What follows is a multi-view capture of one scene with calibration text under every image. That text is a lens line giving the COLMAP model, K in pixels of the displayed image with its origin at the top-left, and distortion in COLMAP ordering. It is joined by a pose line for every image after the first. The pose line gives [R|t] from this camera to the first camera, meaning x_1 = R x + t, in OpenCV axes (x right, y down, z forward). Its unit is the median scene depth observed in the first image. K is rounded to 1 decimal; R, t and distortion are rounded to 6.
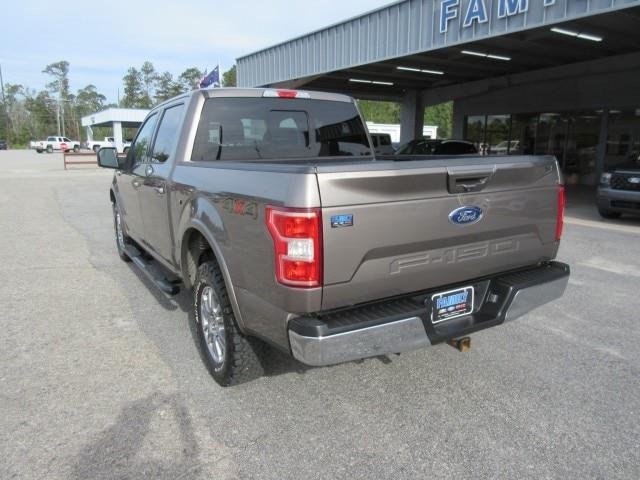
lens RADIAL K [[484.0, 0, 315.4], [0, 484.0, 244.1], [0, 0, 1]] dist [0.011900, -0.013336]
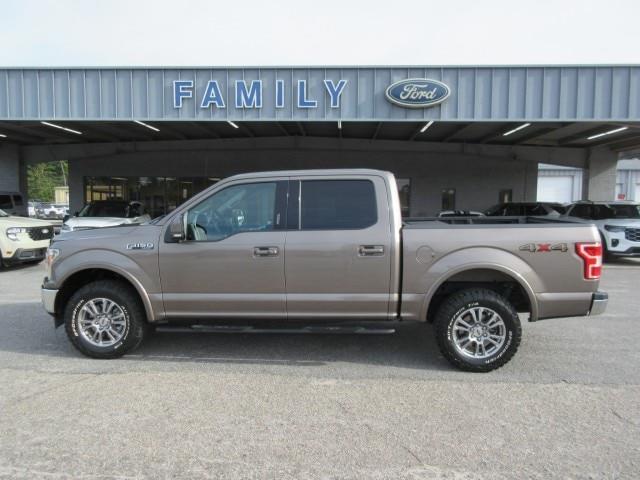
lens RADIAL K [[484.0, 0, 325.3], [0, 484.0, 244.2], [0, 0, 1]] dist [0.011900, -0.013336]
pose [[0.552689, -0.067682, 0.830635, -0.543519], [0.164641, 0.985921, -0.029214, -0.043655], [-0.816963, 0.152903, 0.556051, 0.169722]]
